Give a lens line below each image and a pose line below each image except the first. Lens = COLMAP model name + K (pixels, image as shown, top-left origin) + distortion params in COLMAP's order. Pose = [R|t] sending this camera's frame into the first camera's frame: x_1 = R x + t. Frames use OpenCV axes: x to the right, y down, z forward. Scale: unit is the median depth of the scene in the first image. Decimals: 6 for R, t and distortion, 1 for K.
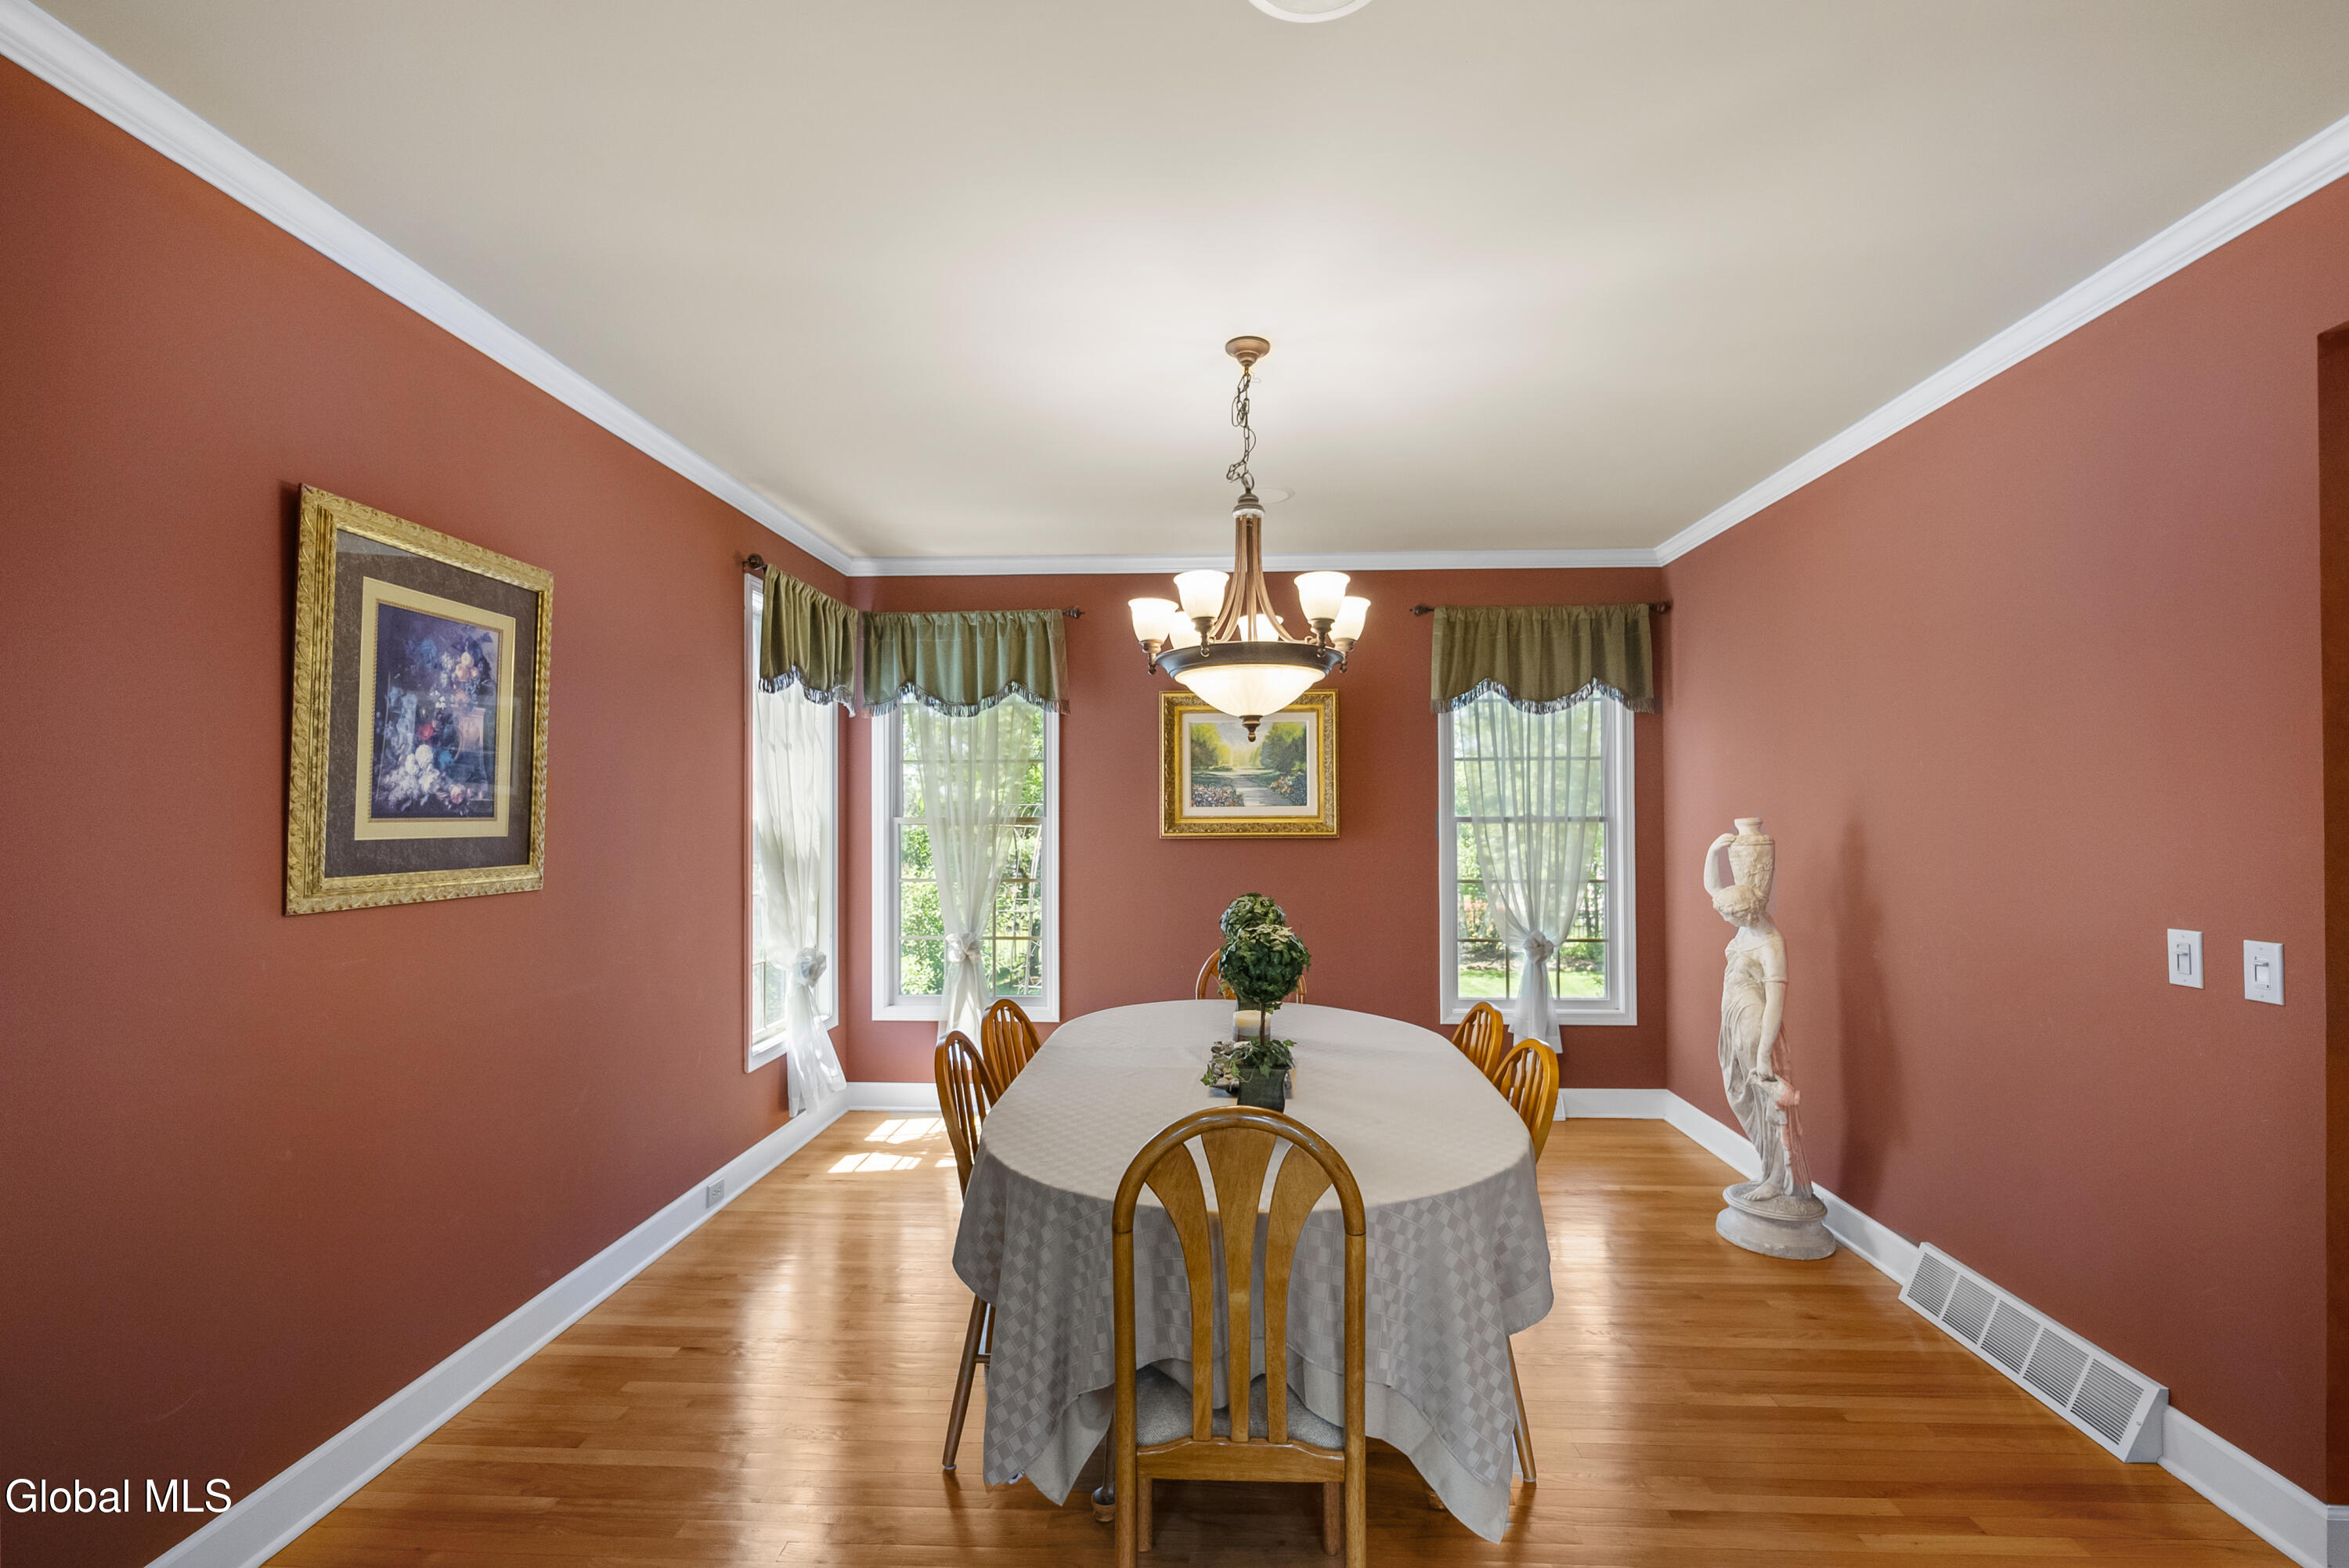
lens RADIAL K [[1076.4, 0, 1185.7], [0, 1076.4, 805.6], [0, 0, 1]] dist [0.000465, -0.000064]
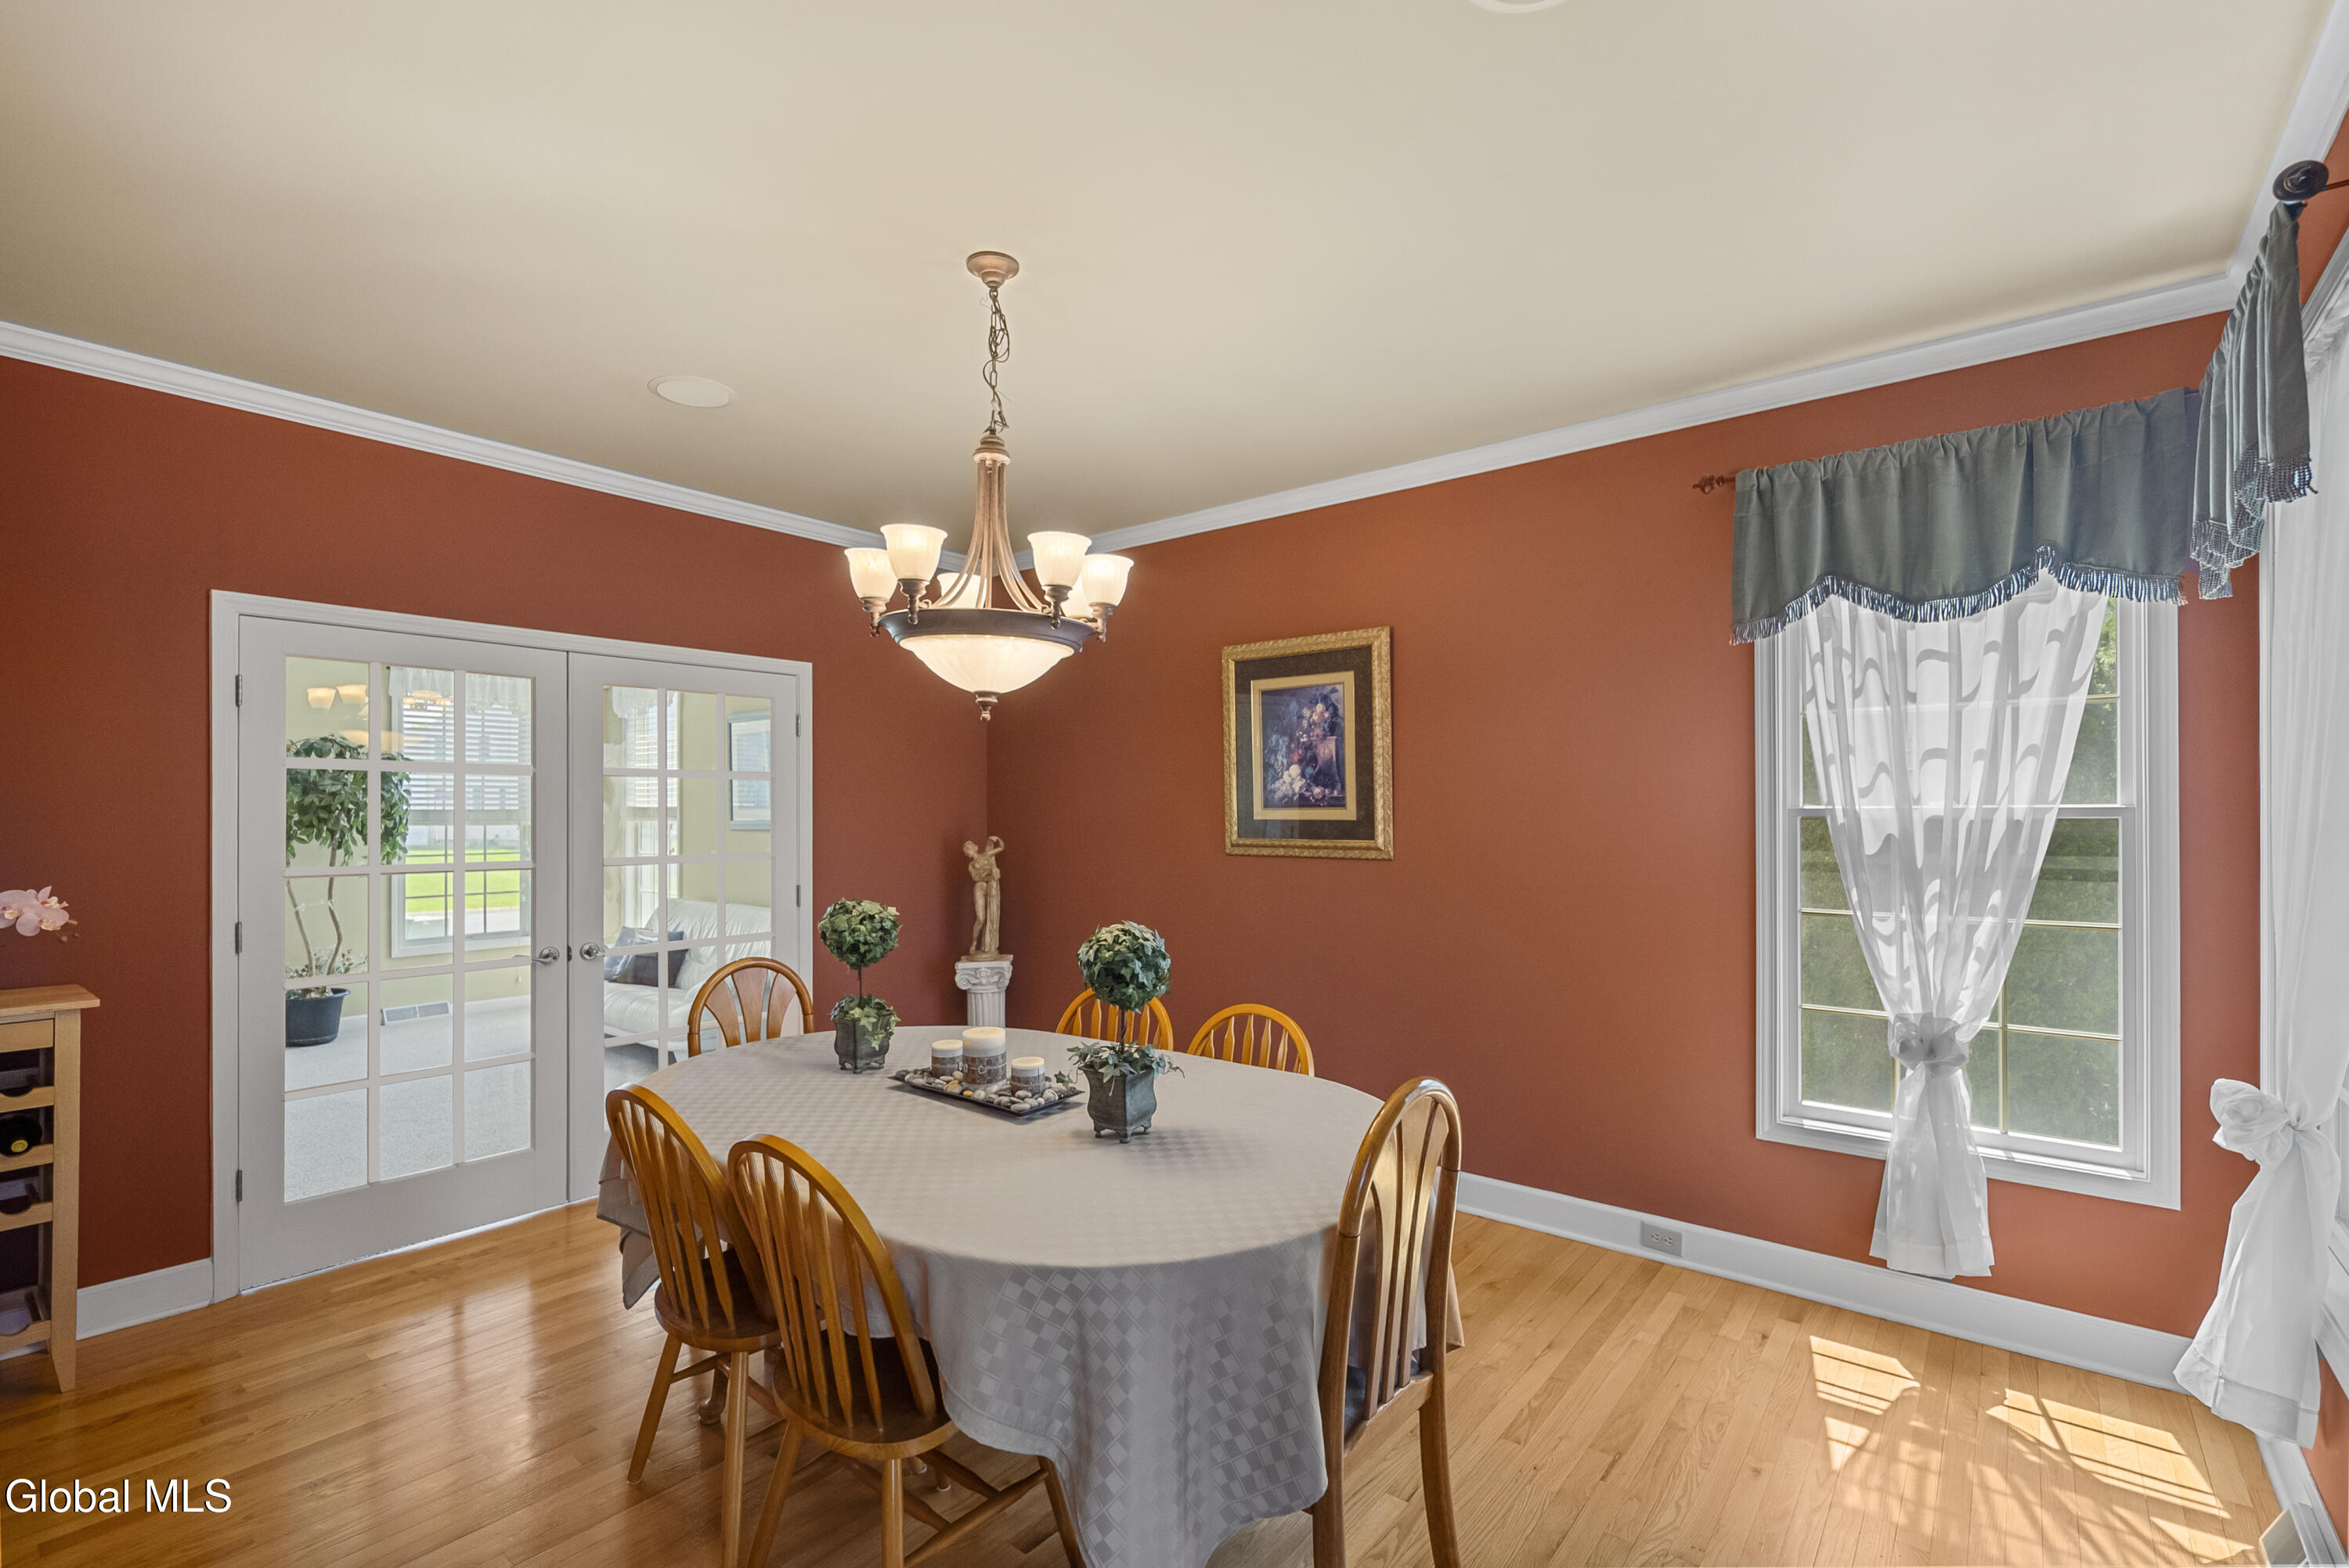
lens RADIAL K [[1039.8, 0, 1206.9], [0, 1039.8, 797.8], [0, 0, 1]] dist [0.000768, -0.000030]
pose [[-0.569448, -0.004532, -0.822015, 0.496741], [0.009142, 0.999888, -0.011846, 0.009602], [0.821976, -0.014261, -0.569343, 1.259096]]
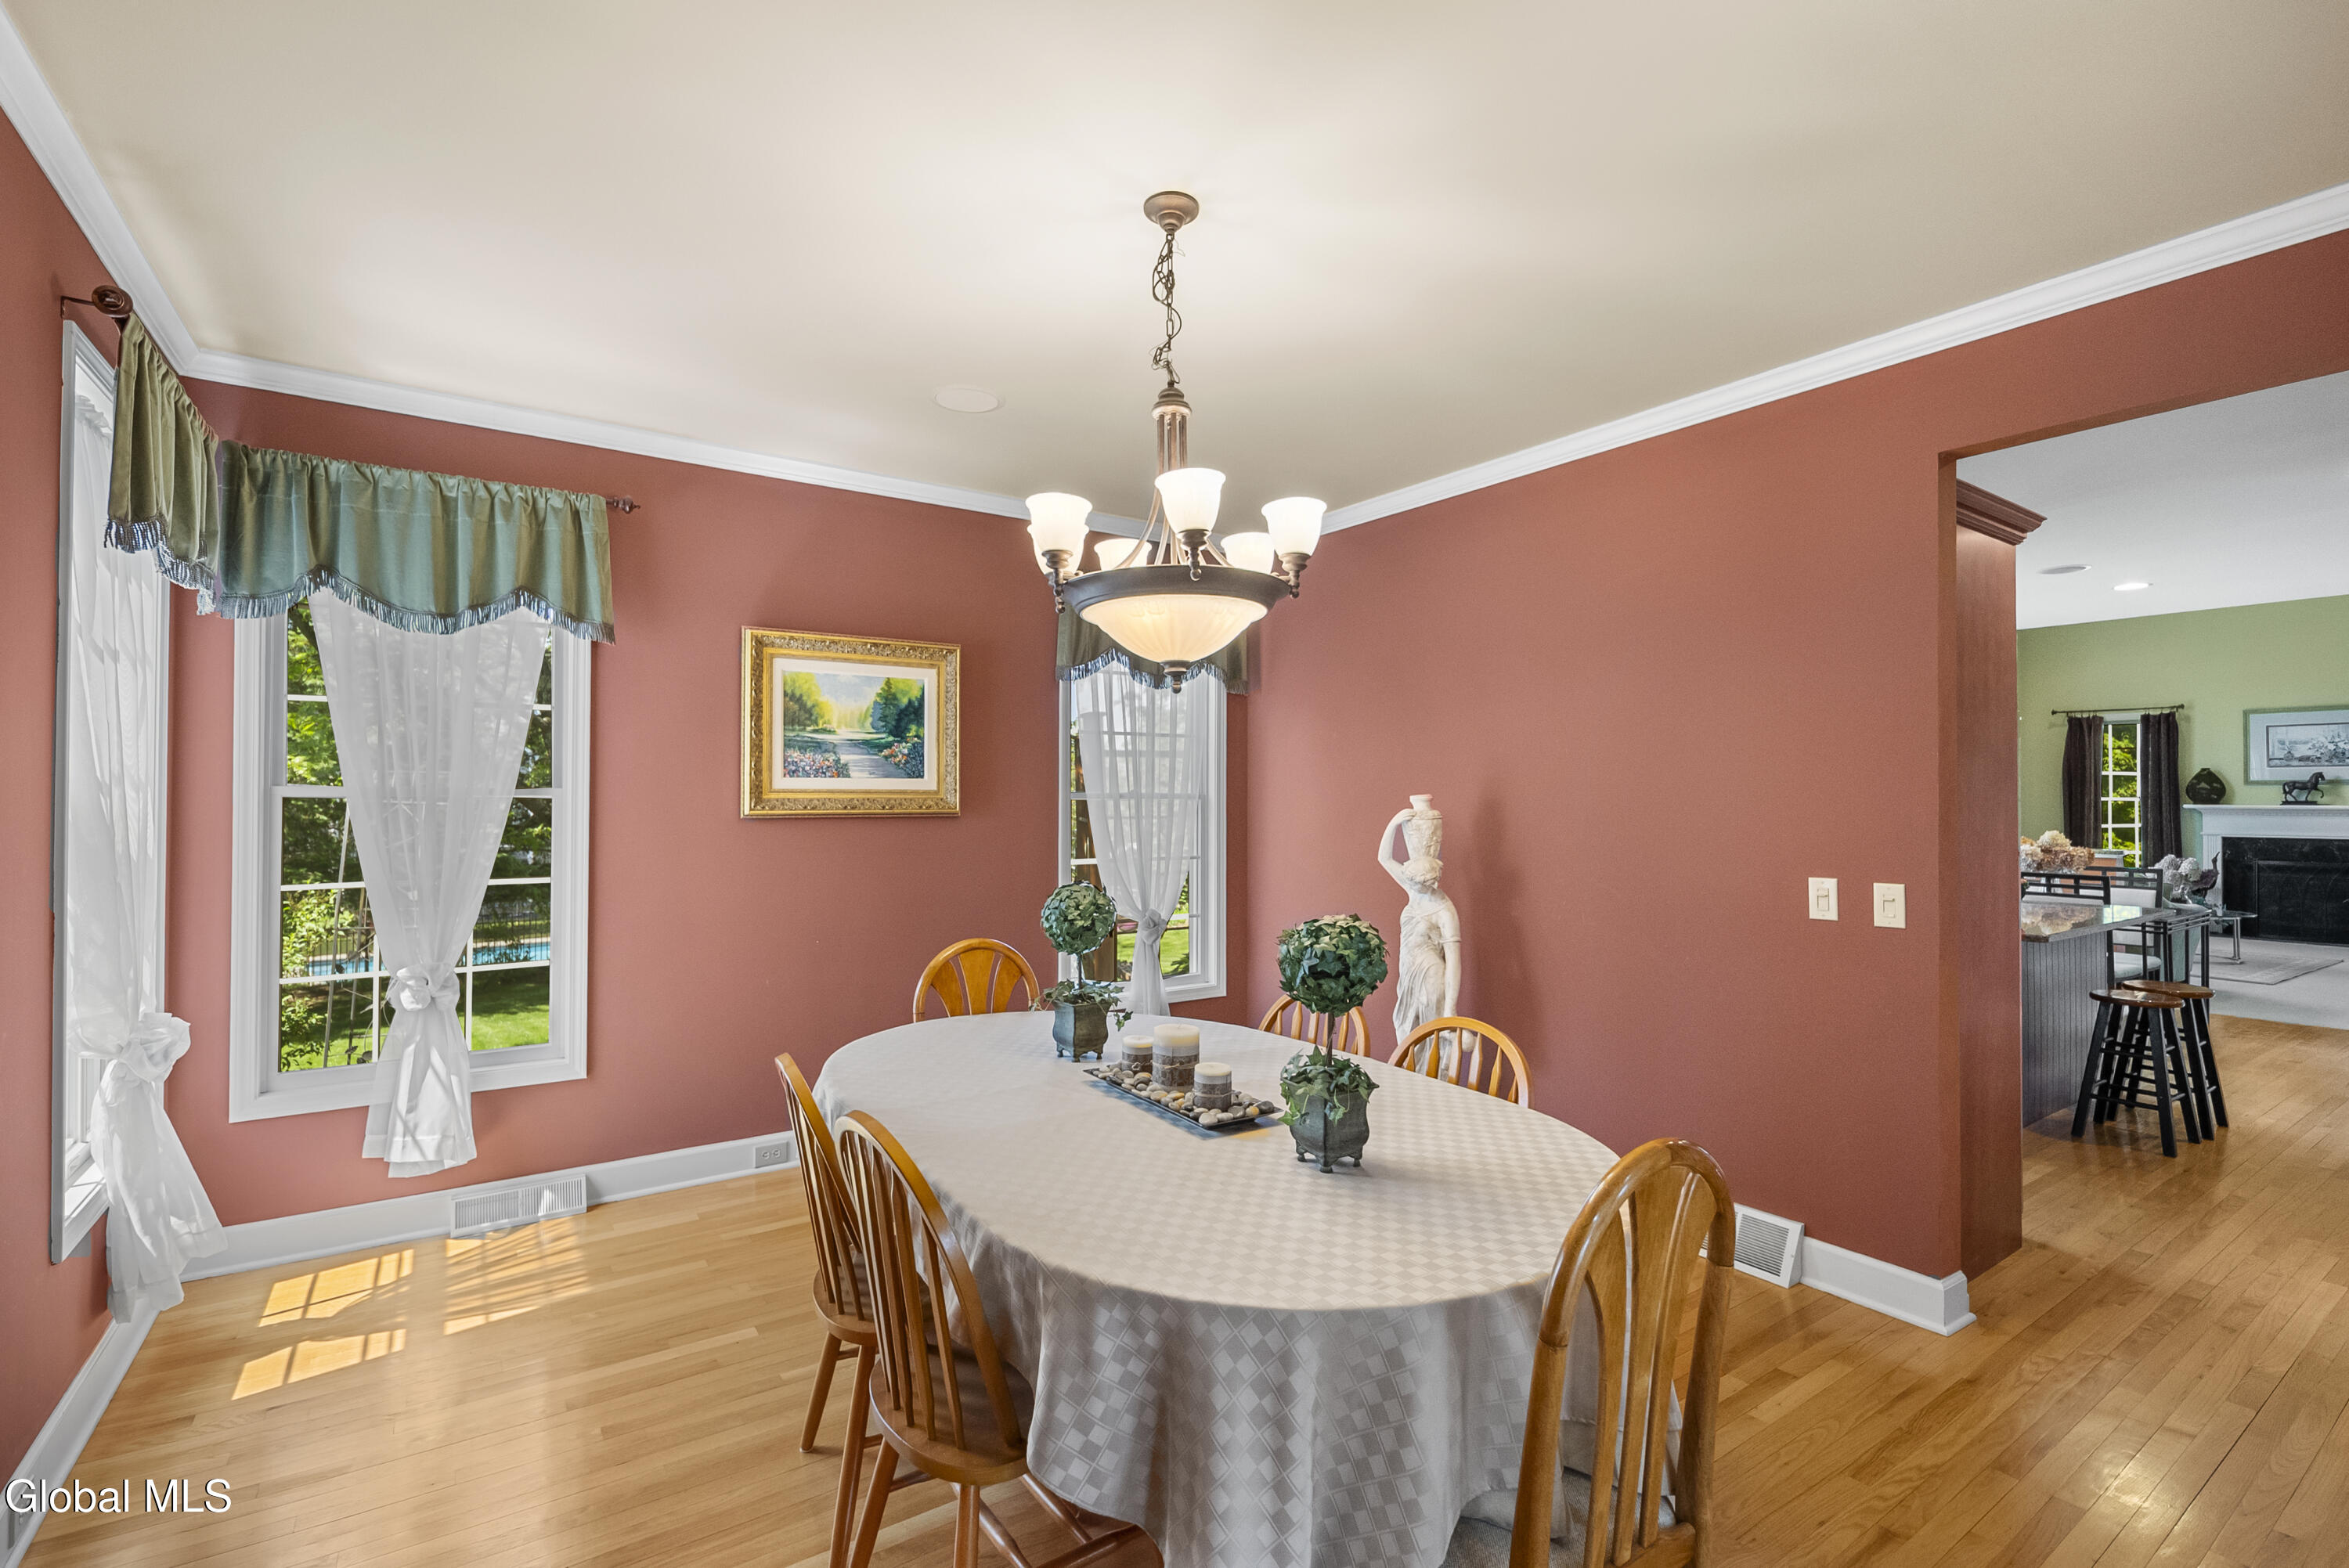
lens RADIAL K [[1080.7, 0, 1221.1], [0, 1080.7, 789.7], [0, 0, 1]] dist [0.003930, 0.000692]
pose [[0.790896, 0.010256, 0.611864, -0.318809], [-0.011600, 0.999931, -0.001767, 0.010961], [-0.611840, -0.005700, 0.790961, 0.257866]]
